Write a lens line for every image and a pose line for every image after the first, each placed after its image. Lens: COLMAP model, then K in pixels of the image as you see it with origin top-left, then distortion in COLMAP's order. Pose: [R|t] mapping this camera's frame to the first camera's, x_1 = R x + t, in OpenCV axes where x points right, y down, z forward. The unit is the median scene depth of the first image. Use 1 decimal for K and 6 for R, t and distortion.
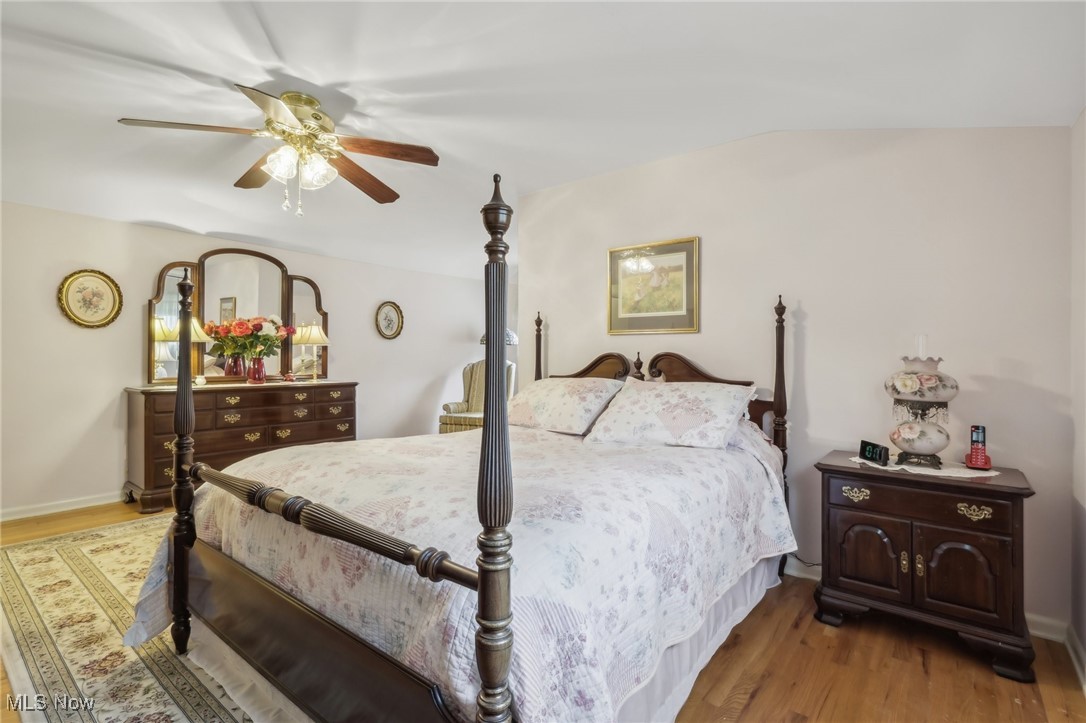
lens RADIAL K [[508.2, 0, 542.8], [0, 508.2, 358.4], [0, 0, 1]] dist [-0.000020, -0.000126]
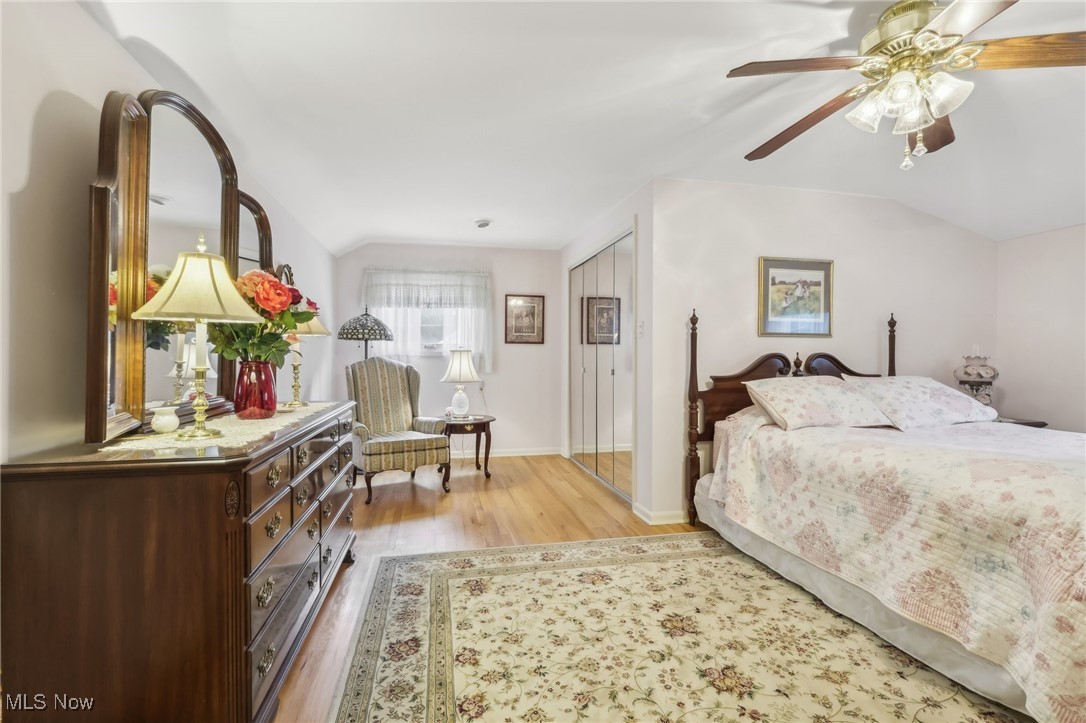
lens RADIAL K [[490.7, 0, 543.0], [0, 490.7, 361.5], [0, 0, 1]] dist [-0.000014, -0.000057]
pose [[0.650421, -0.006091, 0.759549, -1.021906], [0.005247, 0.999980, 0.003527, 0.001094], [-0.759556, 0.001691, 0.650440, 0.716947]]
